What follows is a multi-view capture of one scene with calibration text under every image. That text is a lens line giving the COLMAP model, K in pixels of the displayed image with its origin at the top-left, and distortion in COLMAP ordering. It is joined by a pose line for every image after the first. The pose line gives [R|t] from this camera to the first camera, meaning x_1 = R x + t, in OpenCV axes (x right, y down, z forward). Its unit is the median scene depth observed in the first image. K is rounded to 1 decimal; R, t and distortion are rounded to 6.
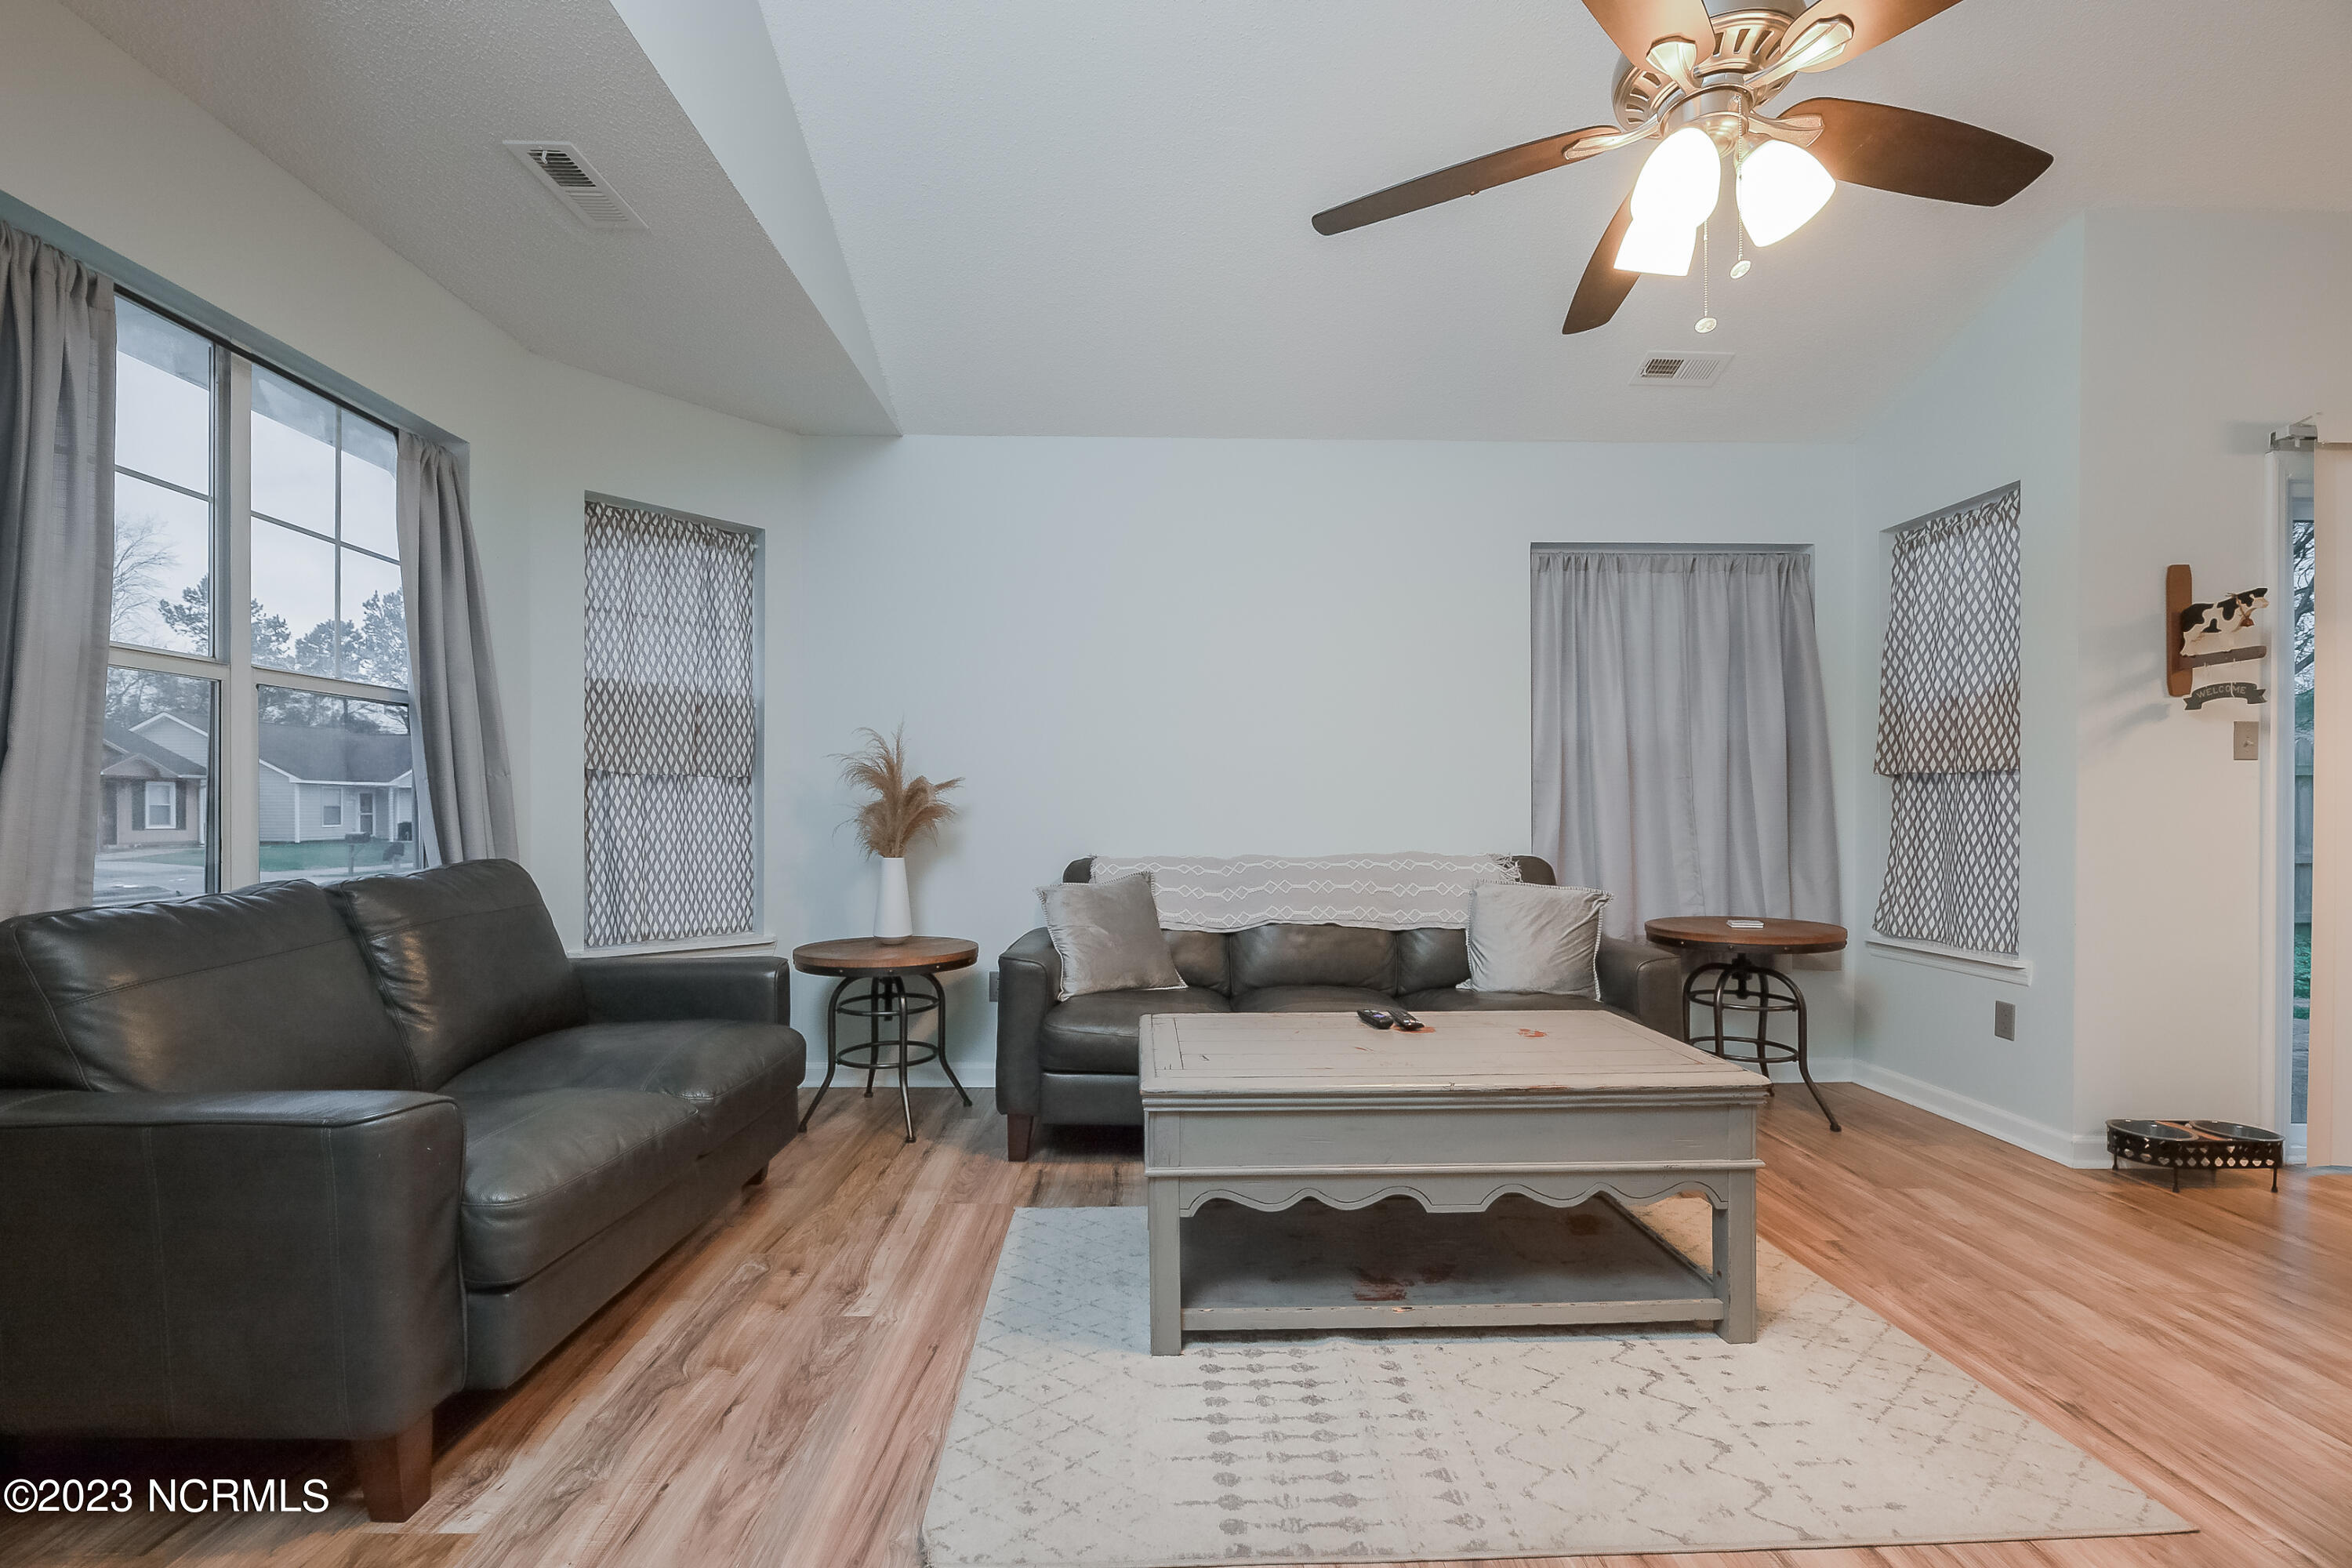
lens RADIAL K [[972.1, 0, 1165.3], [0, 972.1, 815.7], [0, 0, 1]] dist [0.000627, -0.003260]
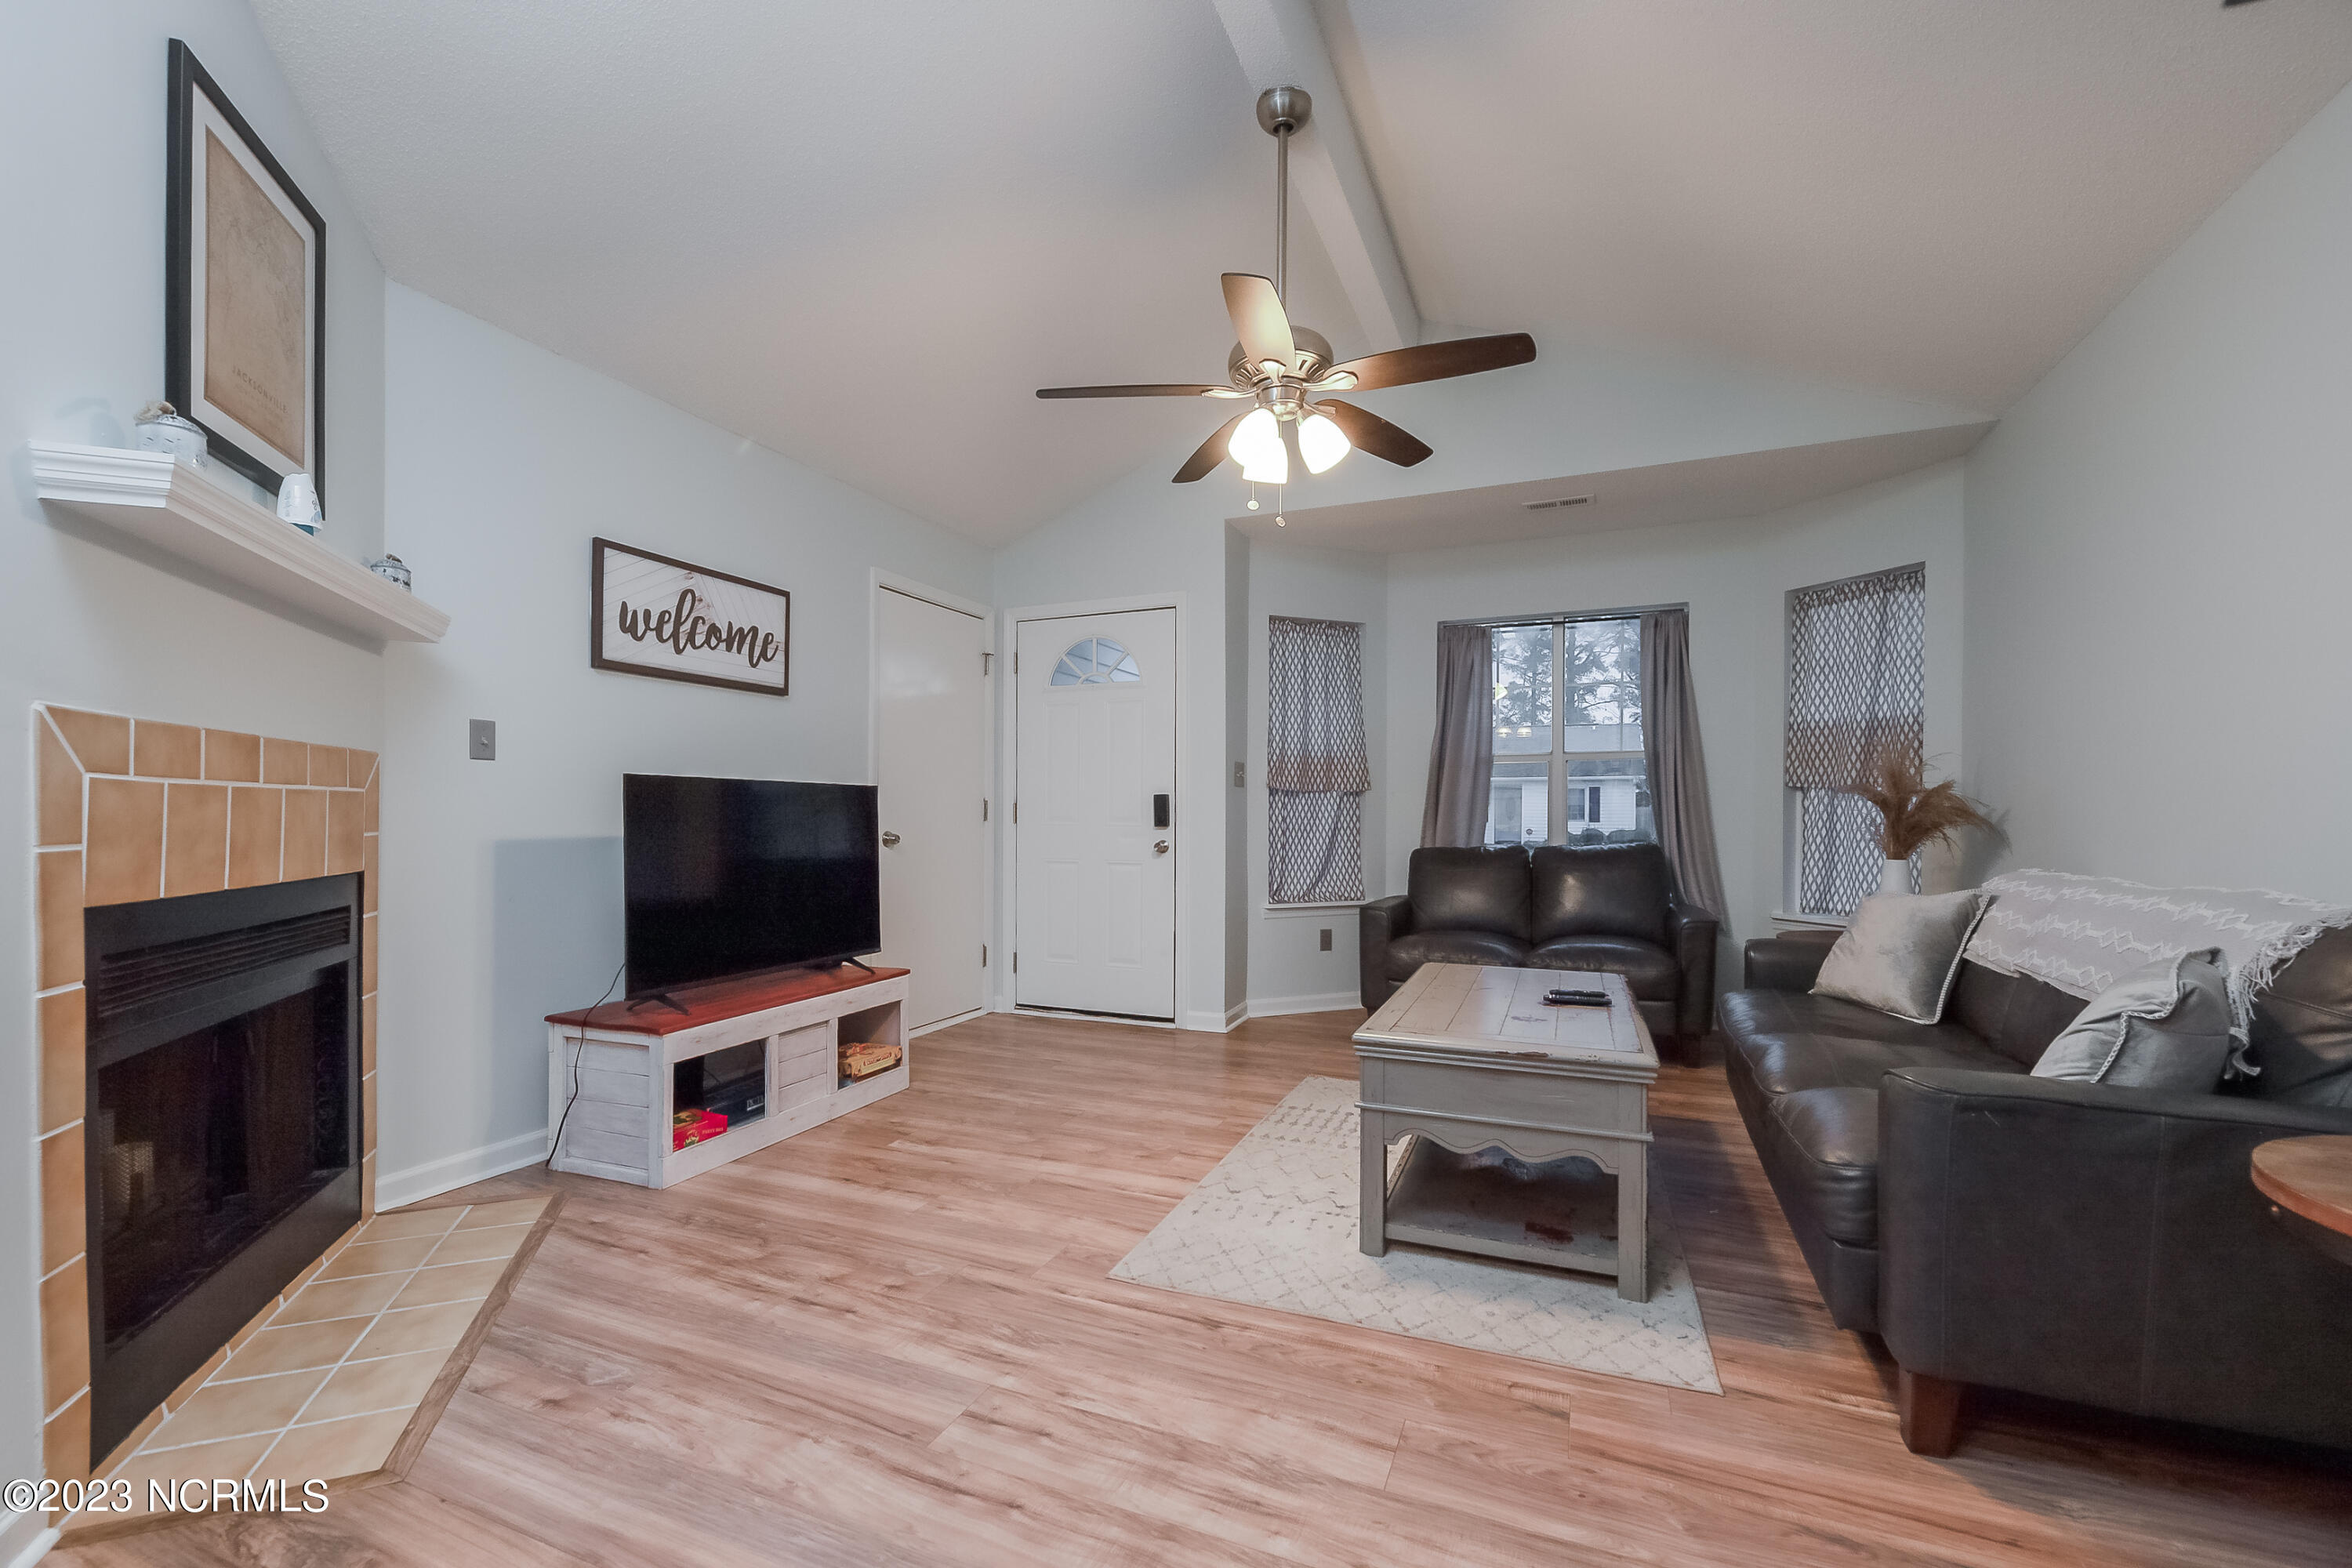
lens RADIAL K [[972.1, 0, 1167.7], [0, 972.1, 823.2], [0, 0, 1]] dist [0.000627, -0.003260]
pose [[-0.410768, 0.006811, -0.911715, 1.212506], [-0.005229, 0.999938, 0.009826, -0.003746], [0.911725, 0.008804, -0.410706, 0.851513]]
